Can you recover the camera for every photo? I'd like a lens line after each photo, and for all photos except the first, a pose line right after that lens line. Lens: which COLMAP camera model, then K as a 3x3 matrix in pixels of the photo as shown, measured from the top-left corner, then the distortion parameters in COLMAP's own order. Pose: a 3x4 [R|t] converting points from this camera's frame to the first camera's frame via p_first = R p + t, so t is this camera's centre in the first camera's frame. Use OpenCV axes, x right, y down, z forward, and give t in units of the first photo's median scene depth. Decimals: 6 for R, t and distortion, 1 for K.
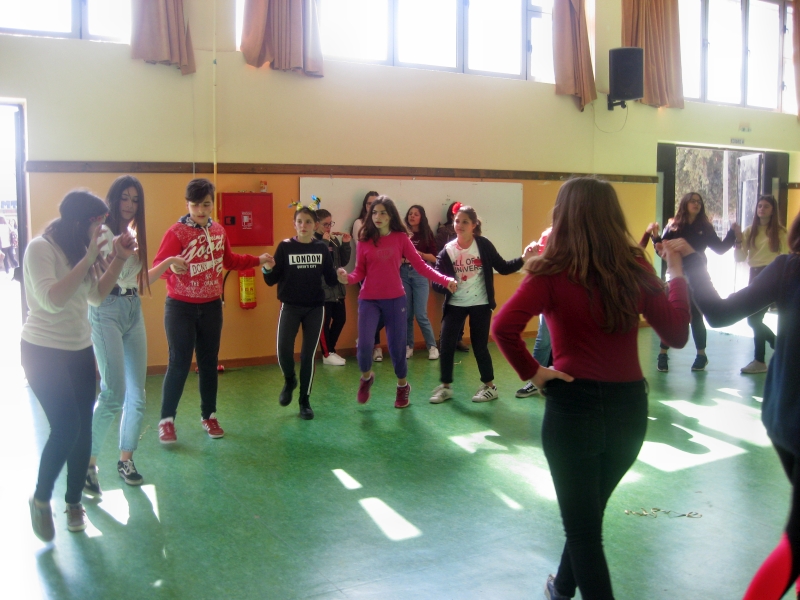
lens RADIAL K [[823.5, 0, 411.7], [0, 823.5, 301.6], [0, 0, 1]] dist [-0.186579, 0.170709]
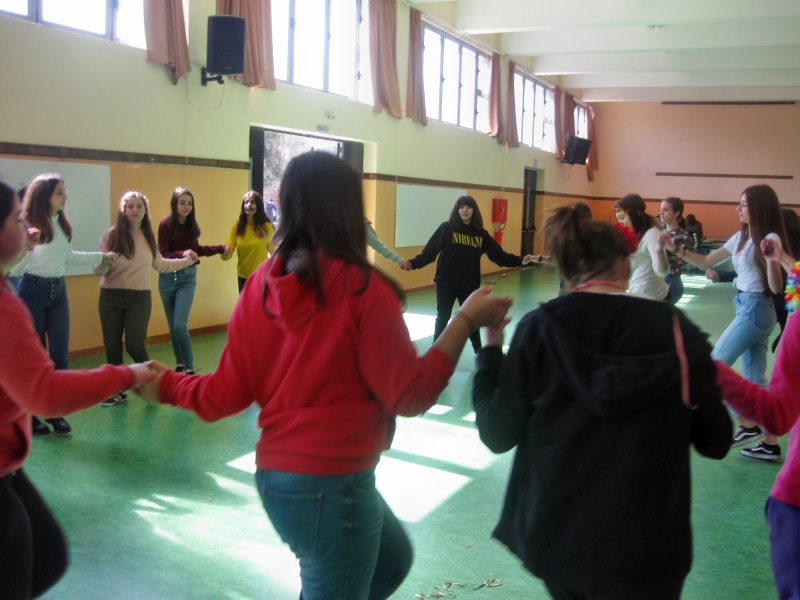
lens RADIAL K [[823.5, 0, 411.7], [0, 823.5, 301.6], [0, 0, 1]] dist [-0.186579, 0.170709]
pose [[0.833907, -0.039374, 0.550499, -0.059357], [0.030309, 0.999214, 0.025554, -0.016201], [-0.551072, -0.004625, 0.834445, 0.138104]]
